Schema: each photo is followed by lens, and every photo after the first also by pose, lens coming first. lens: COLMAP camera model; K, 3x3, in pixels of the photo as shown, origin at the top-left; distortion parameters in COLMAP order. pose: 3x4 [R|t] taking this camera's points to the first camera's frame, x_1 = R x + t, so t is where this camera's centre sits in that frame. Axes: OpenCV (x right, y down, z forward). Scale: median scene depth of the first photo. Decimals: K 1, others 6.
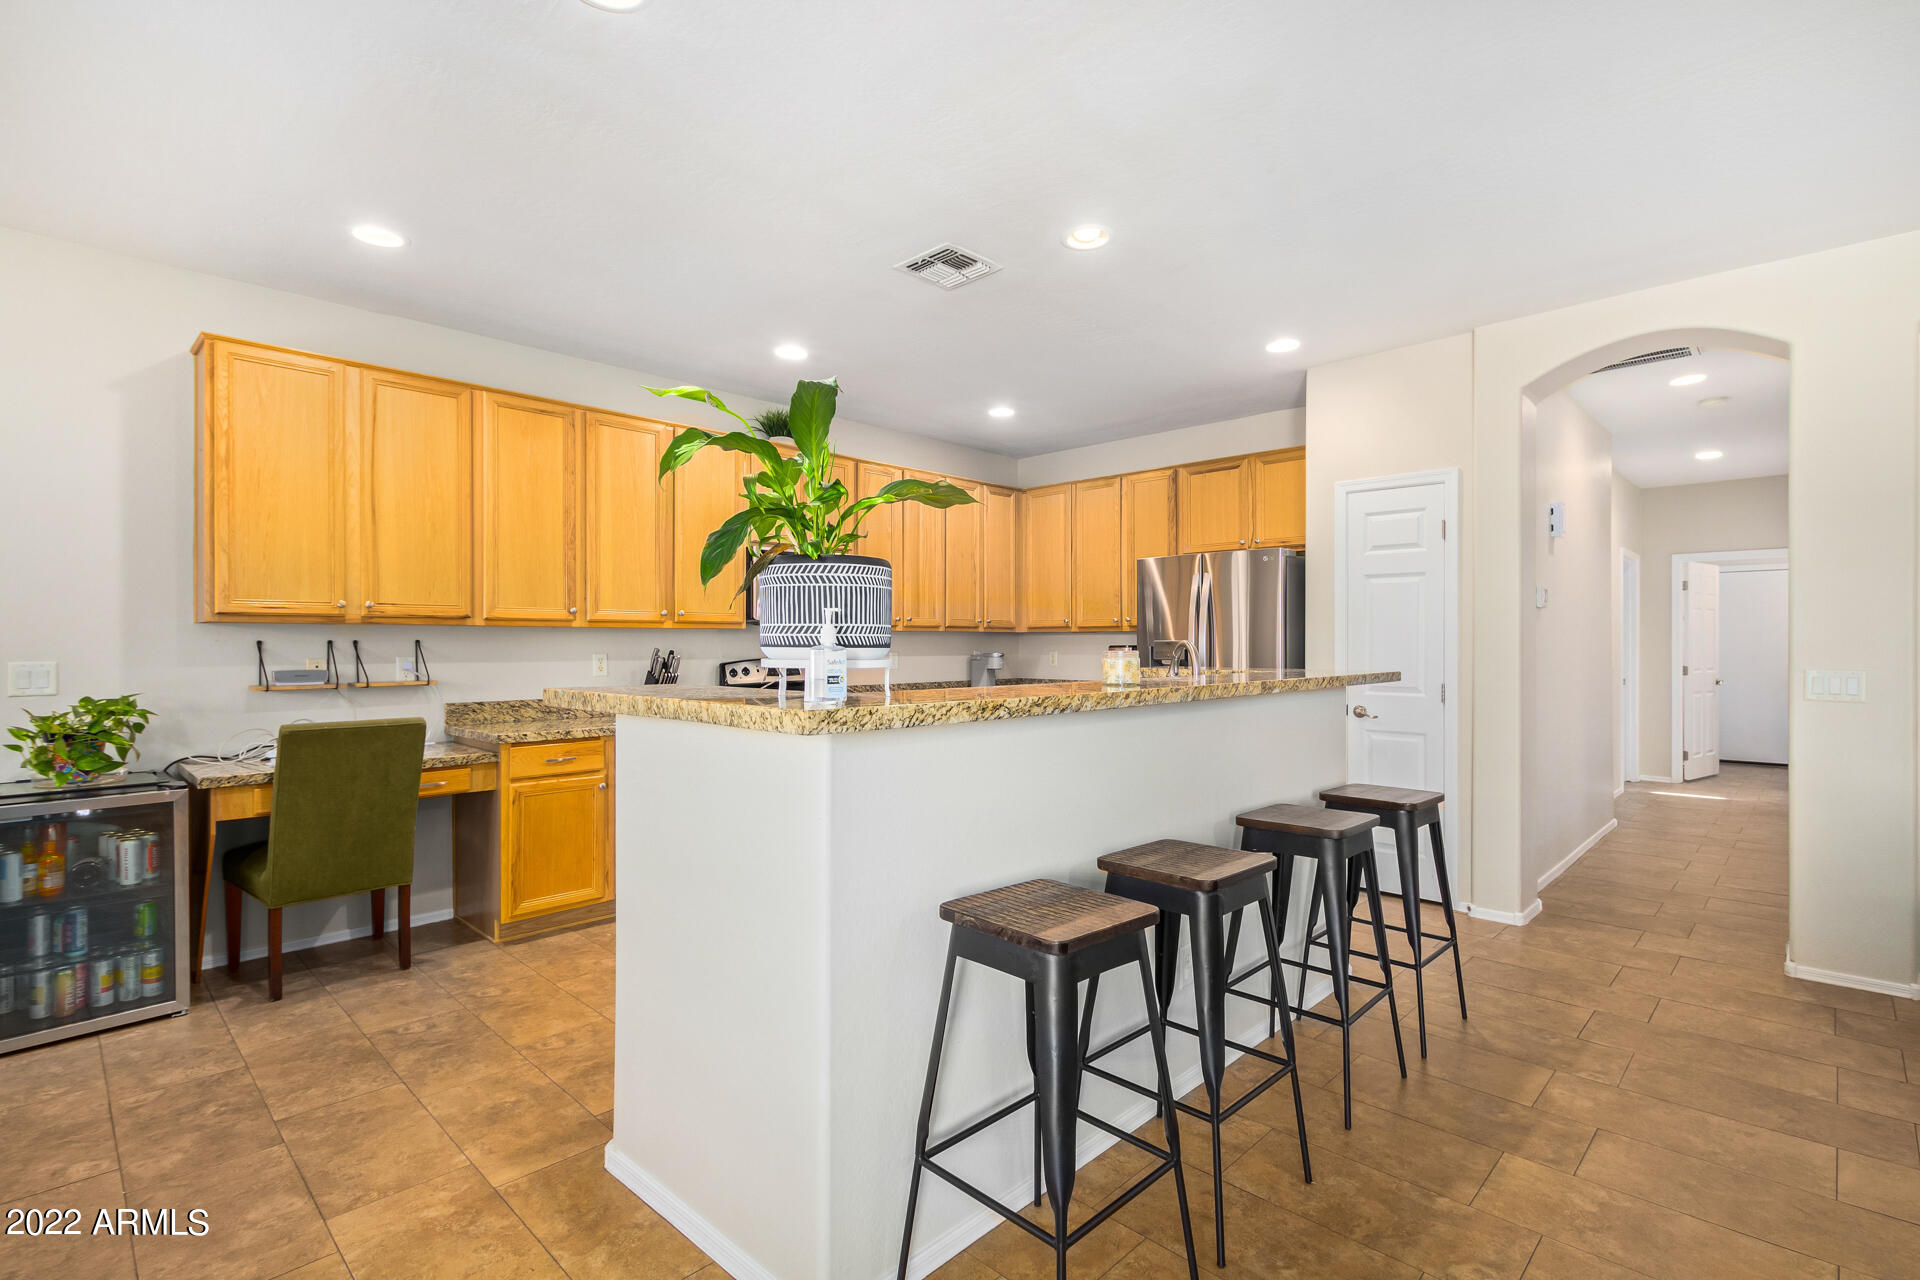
lens RADIAL K [[894.4, 0, 973.2], [0, 894.4, 645.2], [0, 0, 1]] dist [0.012444, -0.004505]
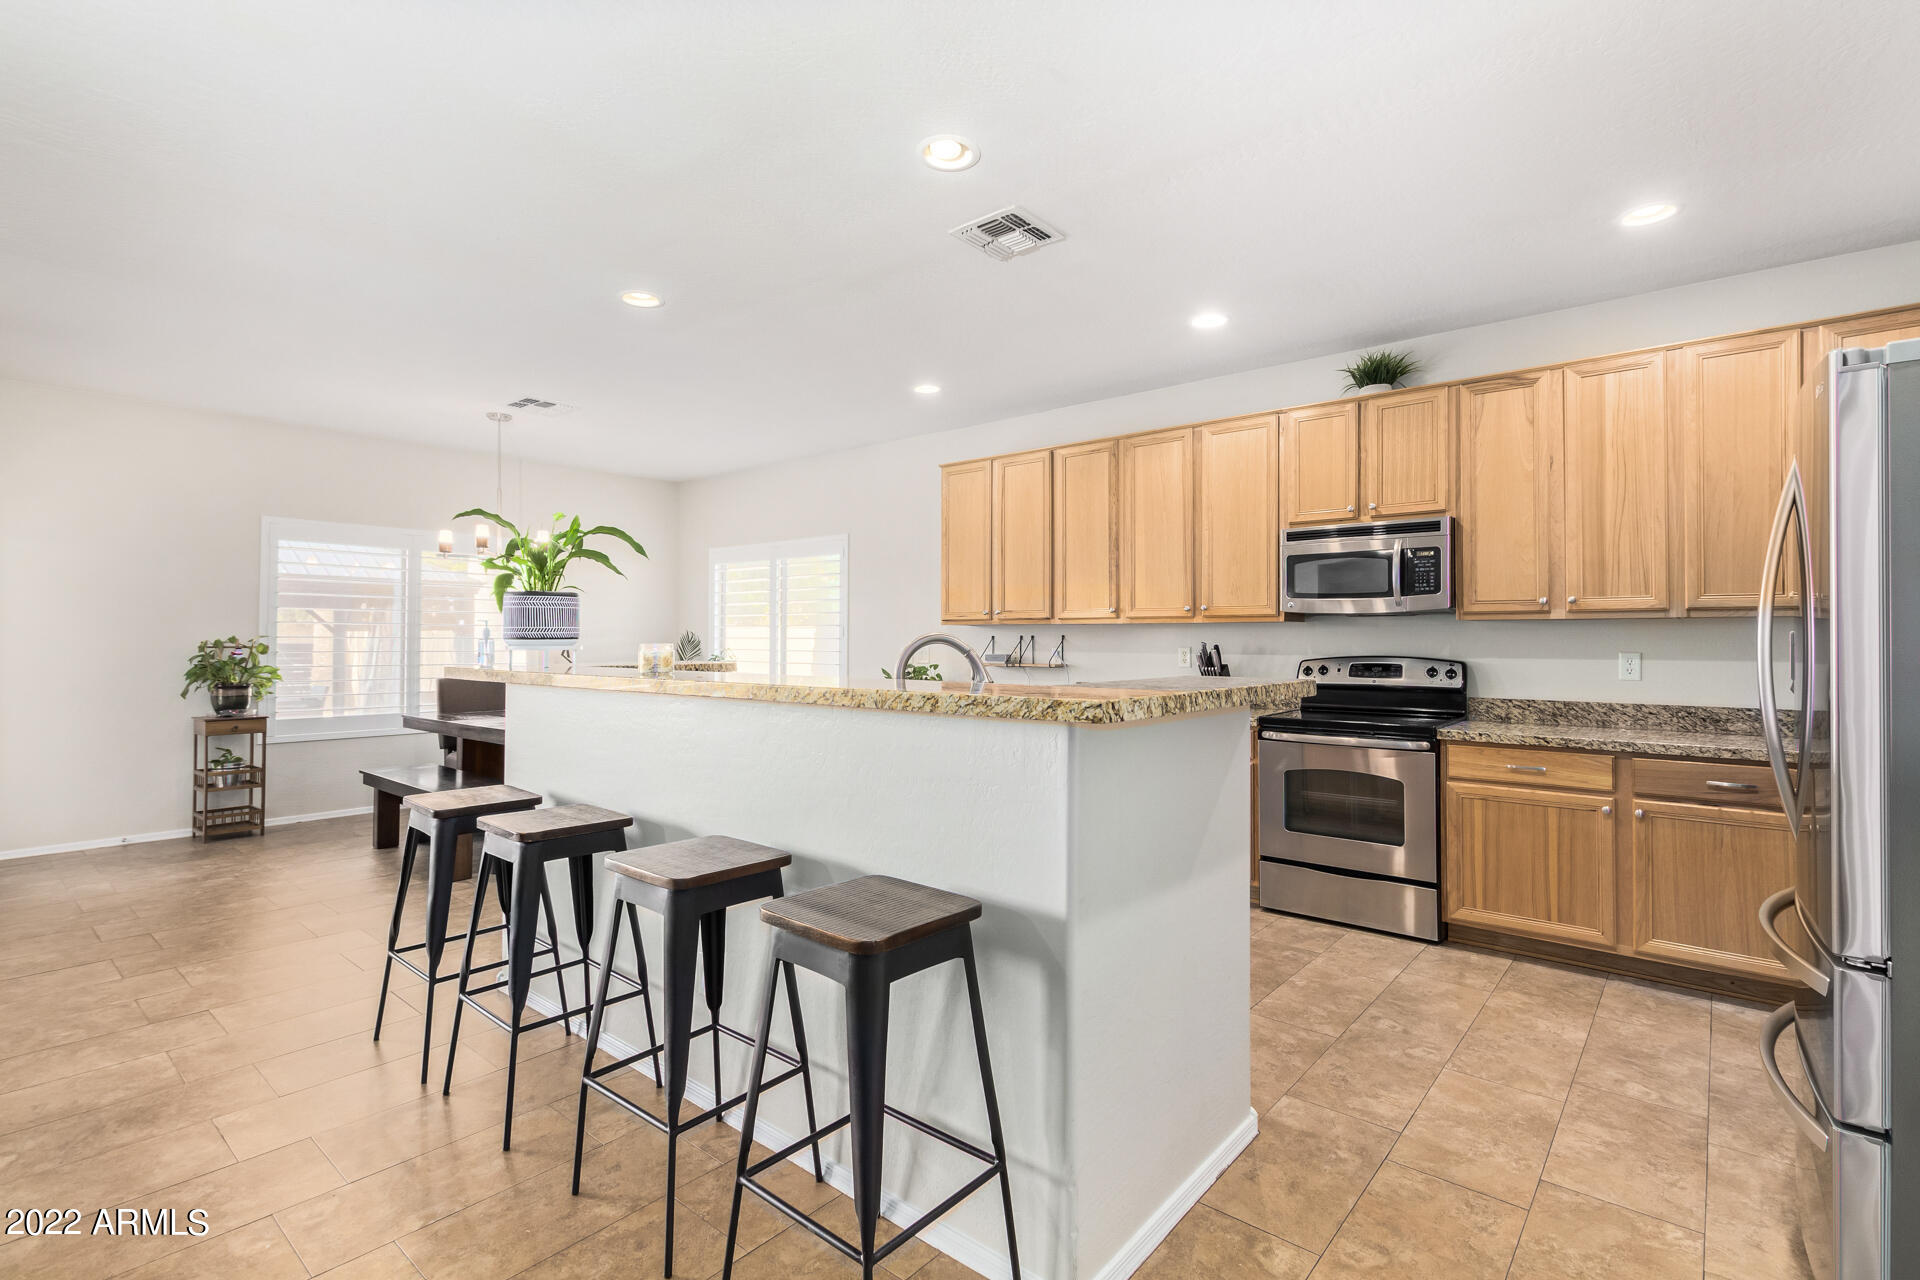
lens RADIAL K [[894.4, 0, 968.0], [0, 894.4, 629.9], [0, 0, 1]] dist [0.012444, -0.004505]
pose [[0.071035, -0.008001, -0.997442, 0.816812], [-0.003299, 0.999960, -0.008256, -0.001963], [0.997468, 0.003877, 0.071006, 0.813478]]
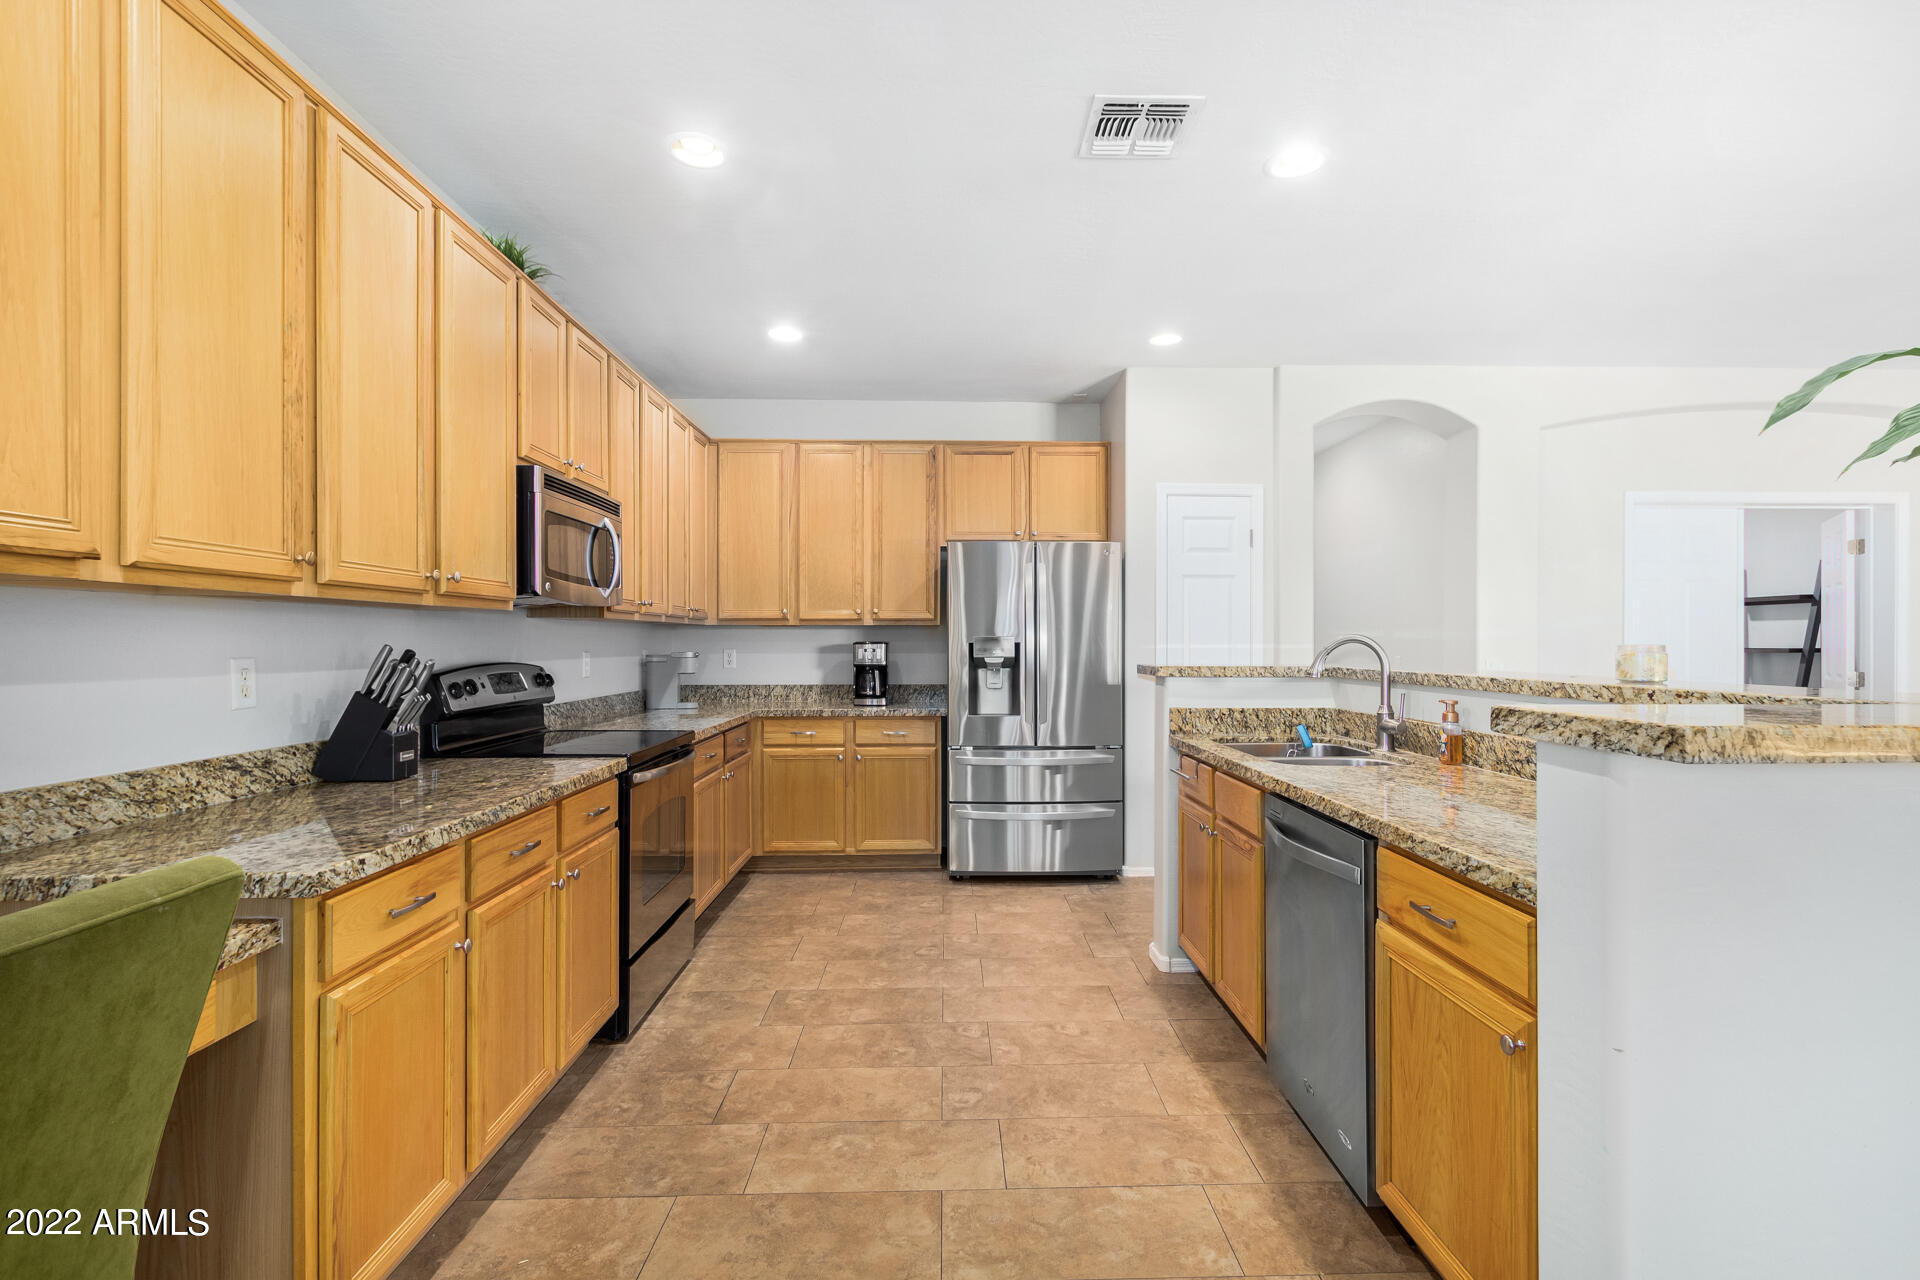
lens RADIAL K [[894.4, 0, 971.5], [0, 894.4, 644.3], [0, 0, 1]] dist [0.012444, -0.004505]
pose [[0.699557, -0.000976, 0.714577, -0.597912], [0.000171, 0.999999, 0.001198, 0.002932], [-0.714577, -0.000716, 0.699556, 0.527412]]
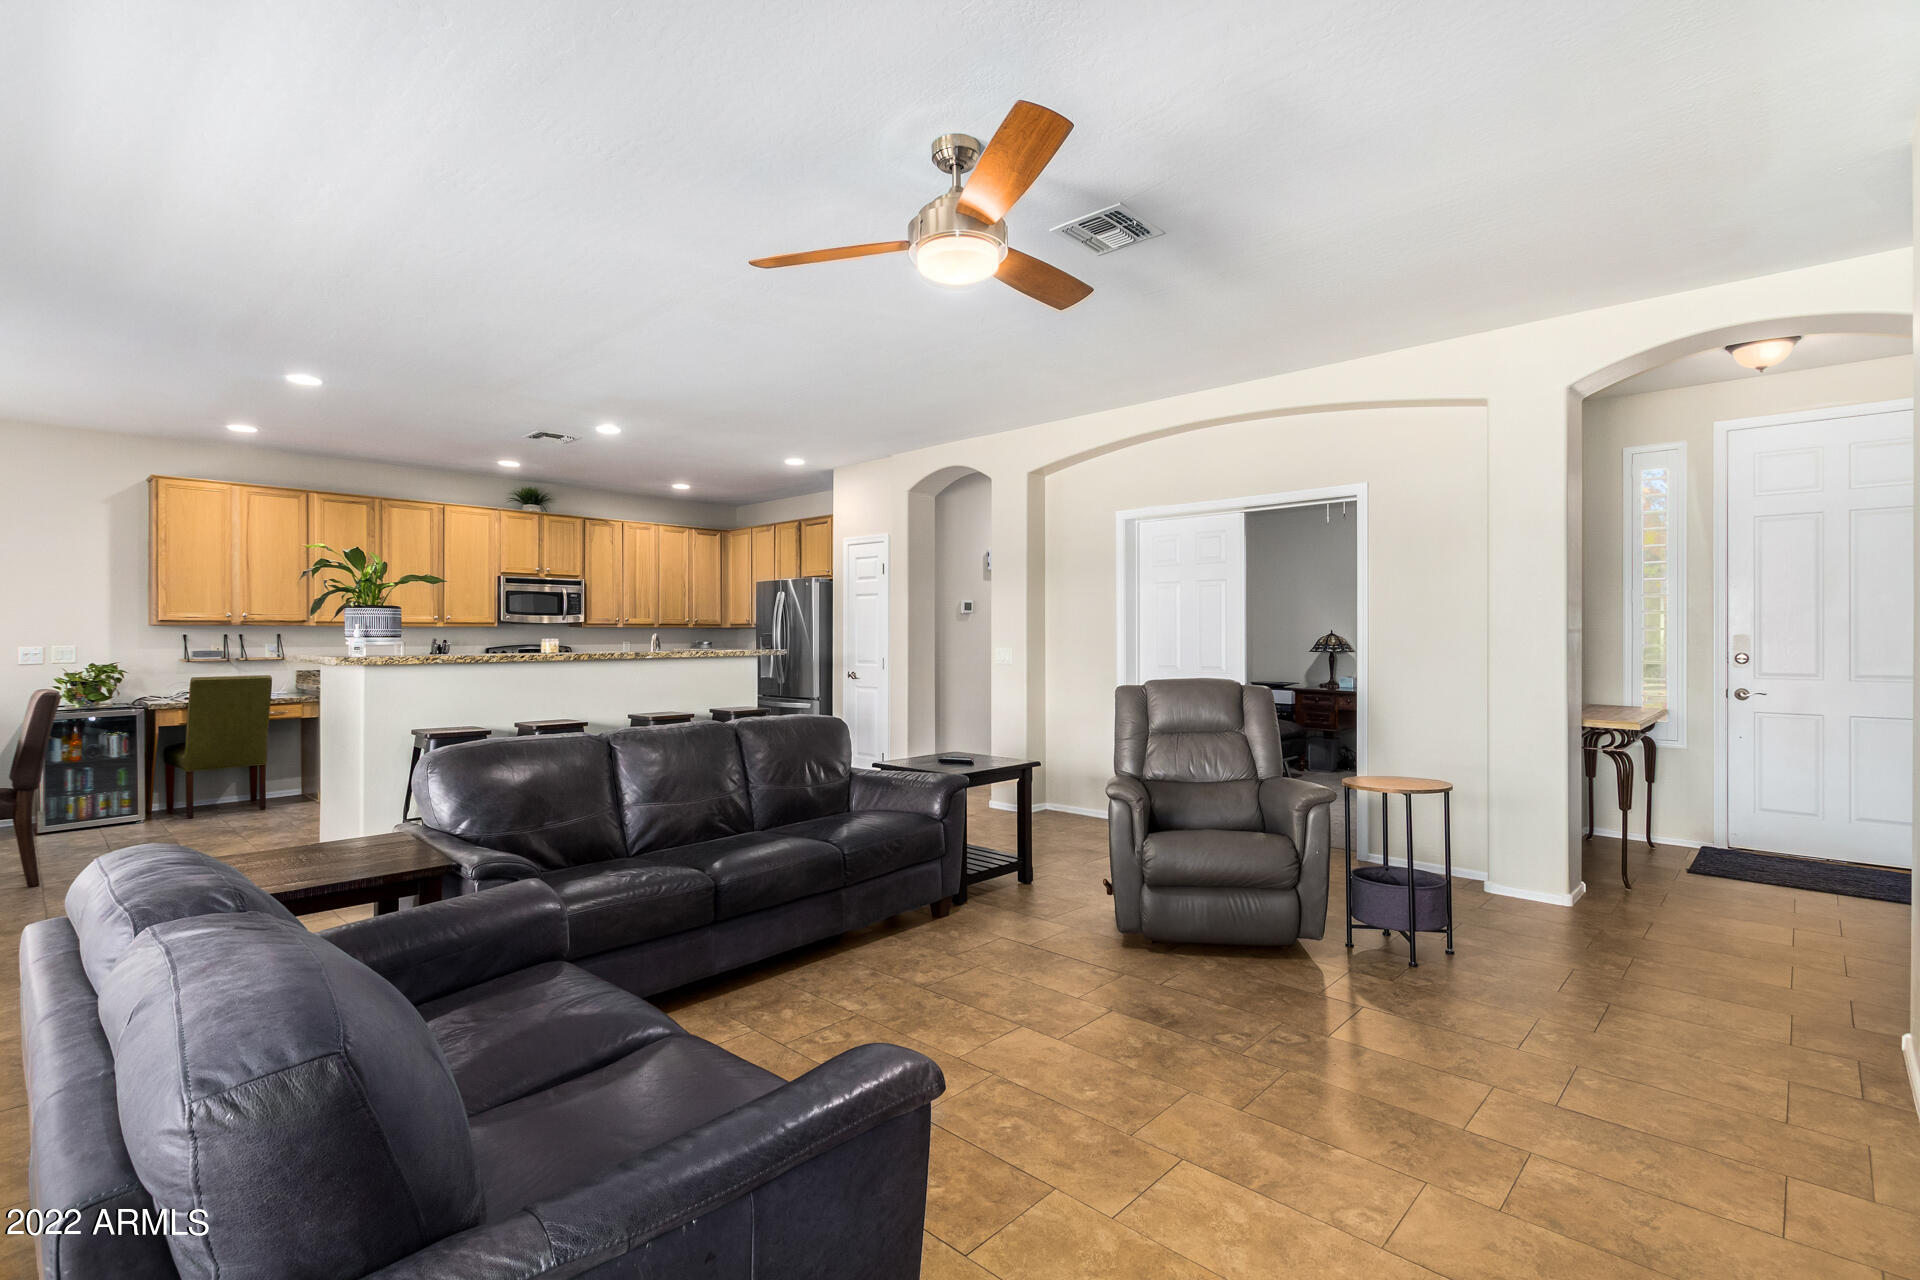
lens RADIAL K [[894.4, 0, 961.2], [0, 894.4, 634.0], [0, 0, 1]] dist [0.012444, -0.004505]
pose [[0.999941, -0.001885, 0.010674, 0.743281], [0.001914, 0.999995, -0.002675, 0.001071], [-0.010669, 0.002695, 0.999939, -0.822401]]
